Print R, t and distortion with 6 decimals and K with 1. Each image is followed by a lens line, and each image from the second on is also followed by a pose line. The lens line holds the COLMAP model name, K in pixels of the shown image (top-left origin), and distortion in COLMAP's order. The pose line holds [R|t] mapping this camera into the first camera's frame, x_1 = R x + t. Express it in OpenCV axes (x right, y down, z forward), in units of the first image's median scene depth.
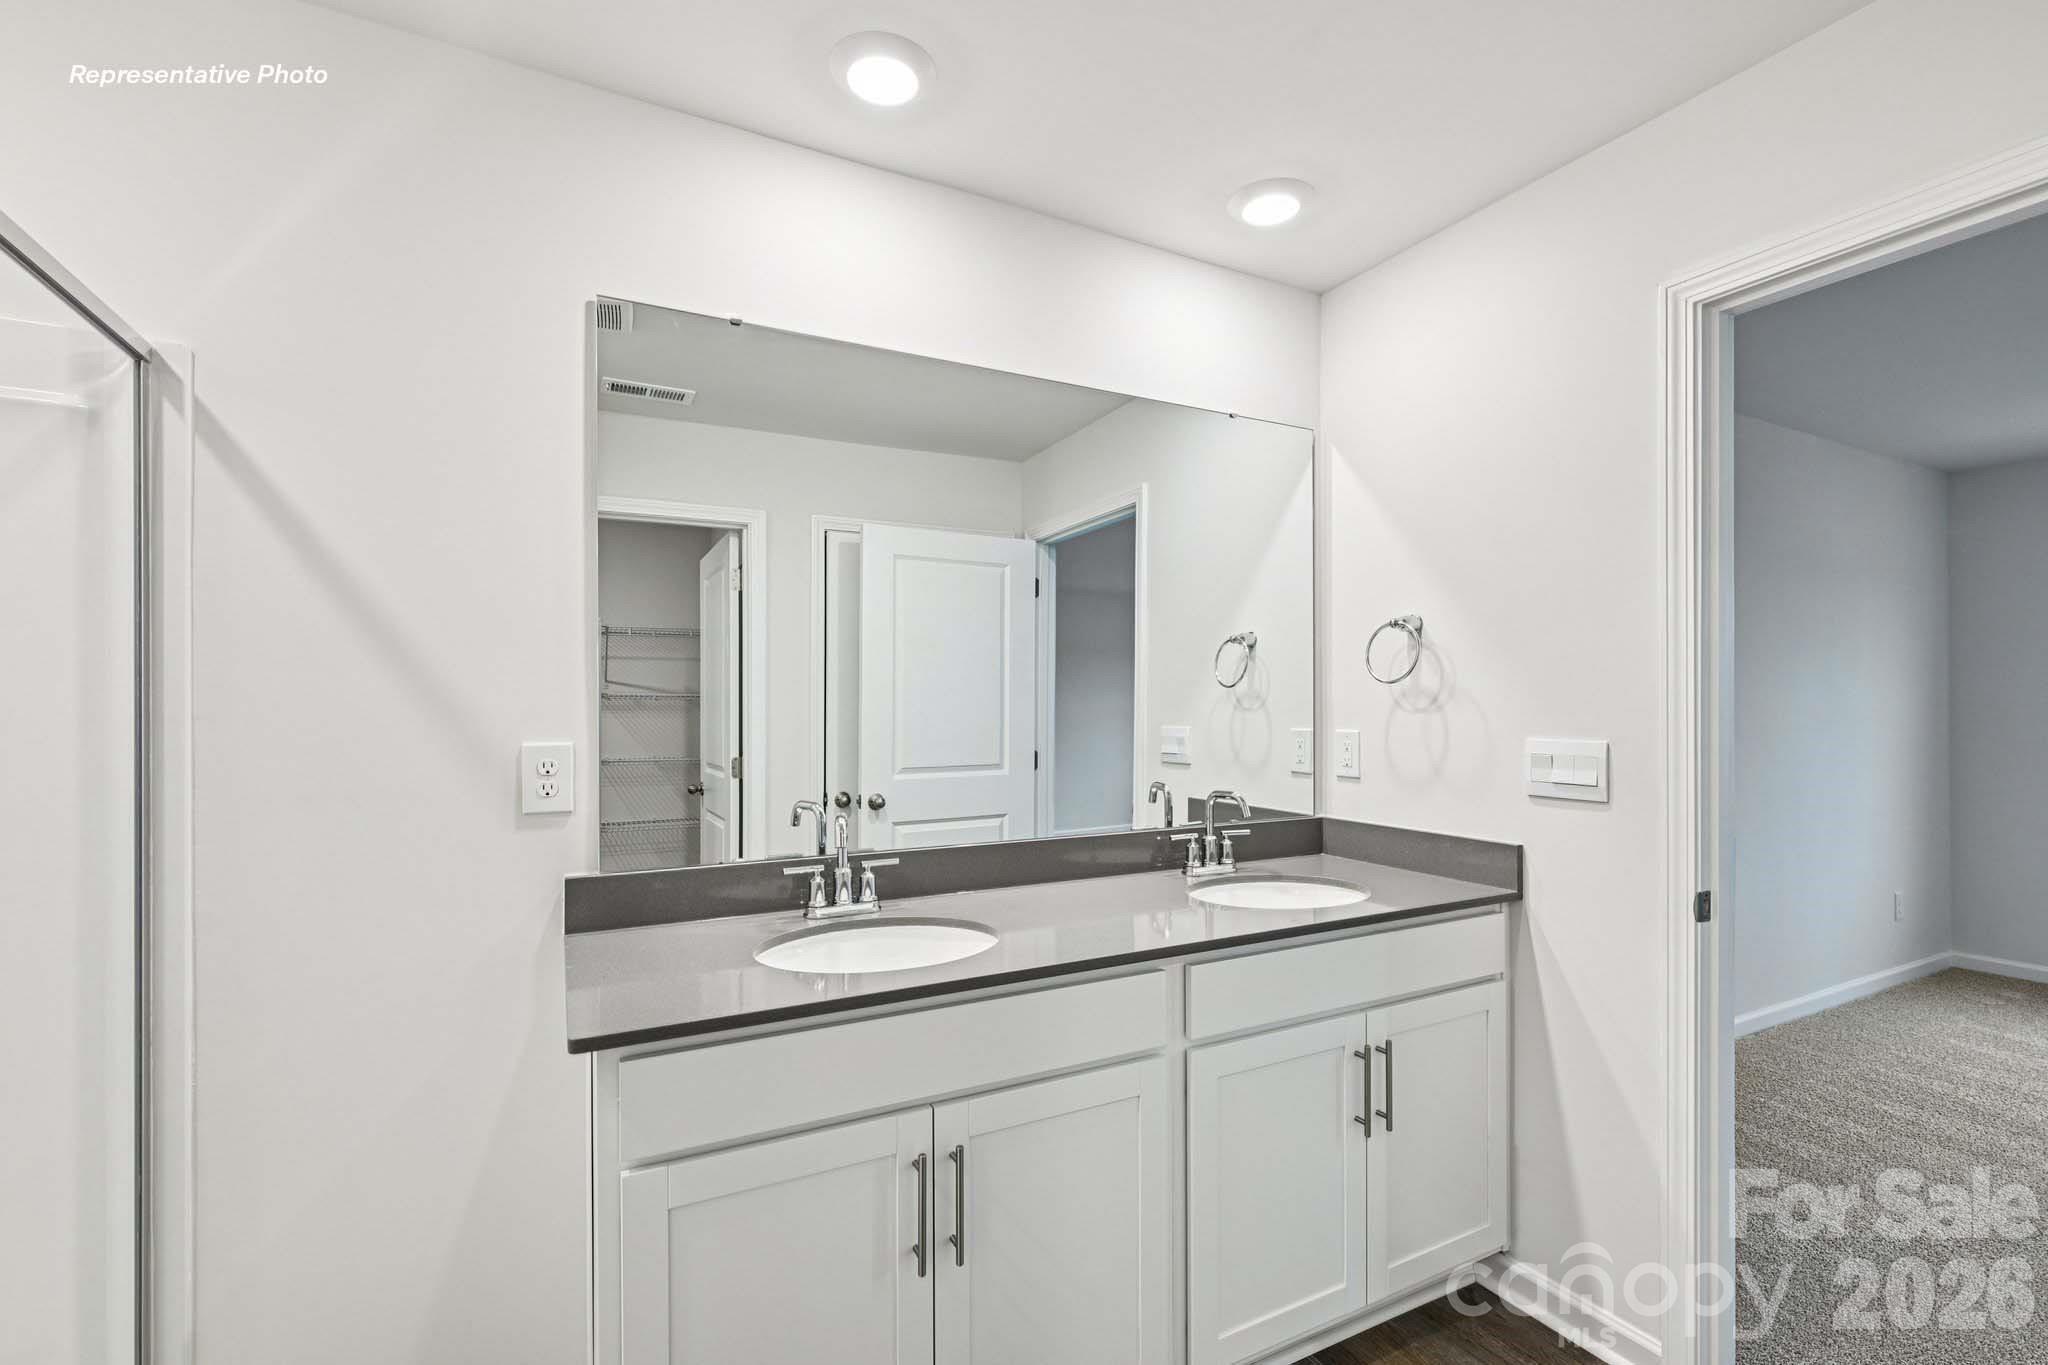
lens RADIAL K [[897.1, 0, 1023.8], [0, 897.1, 692.6], [0, 0, 1]] dist [0.001733, 0.000257]
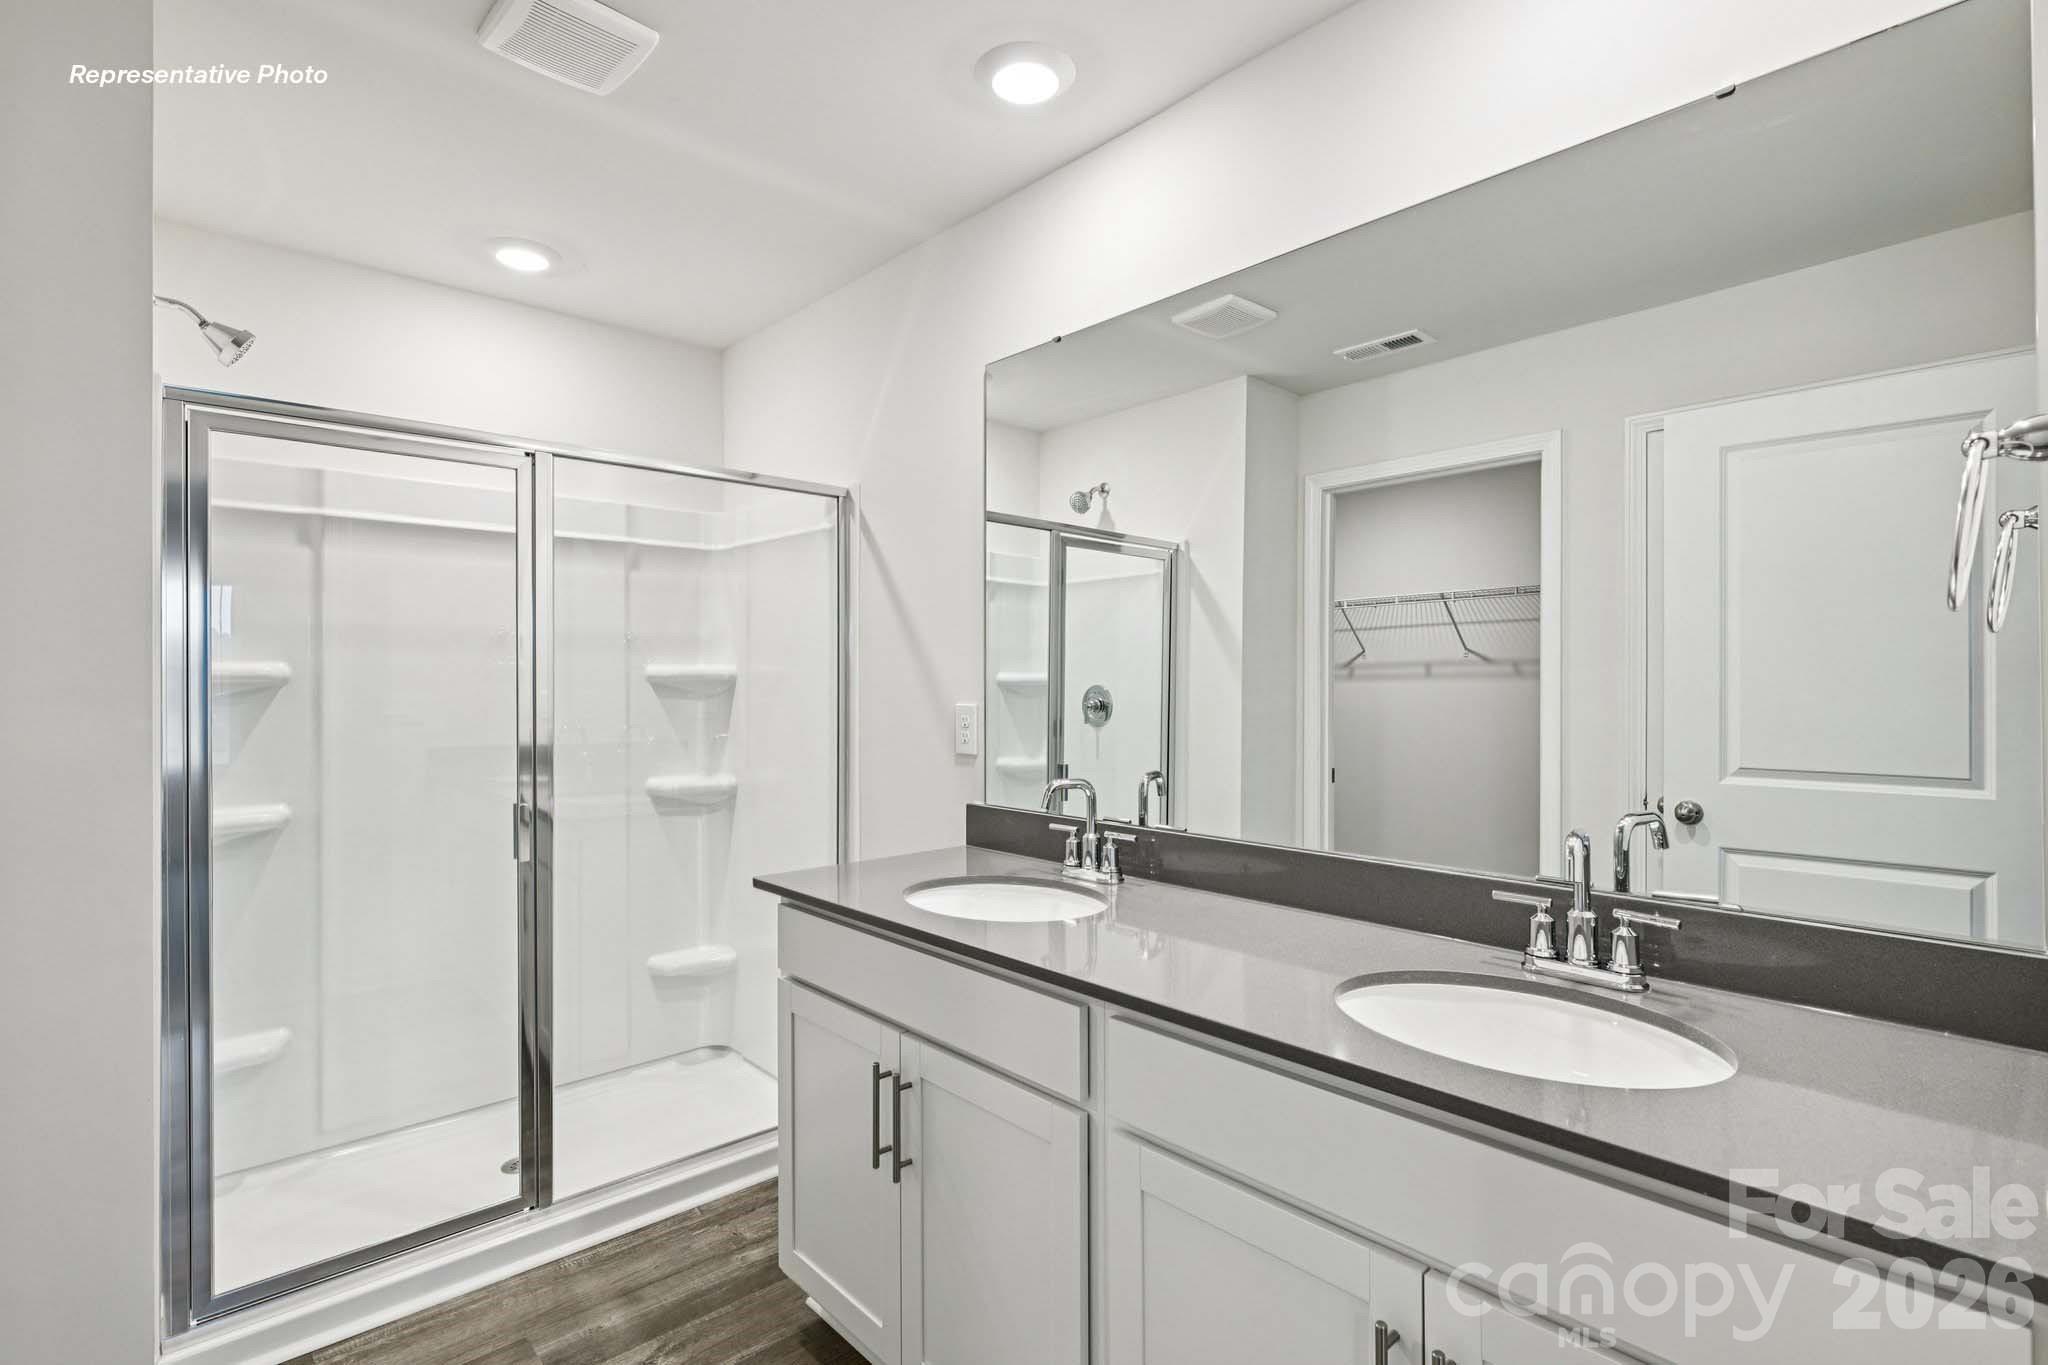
lens RADIAL K [[1035.3, 0, 1024.0], [0, 1035.3, 682.5], [0, 0, 1]] dist [0.000859, -0.000203]
pose [[0.177578, -0.019716, -0.983909, 0.914358], [0.003916, 0.999806, -0.019328, 0.048941], [0.984099, -0.000421, 0.177620, 0.717767]]
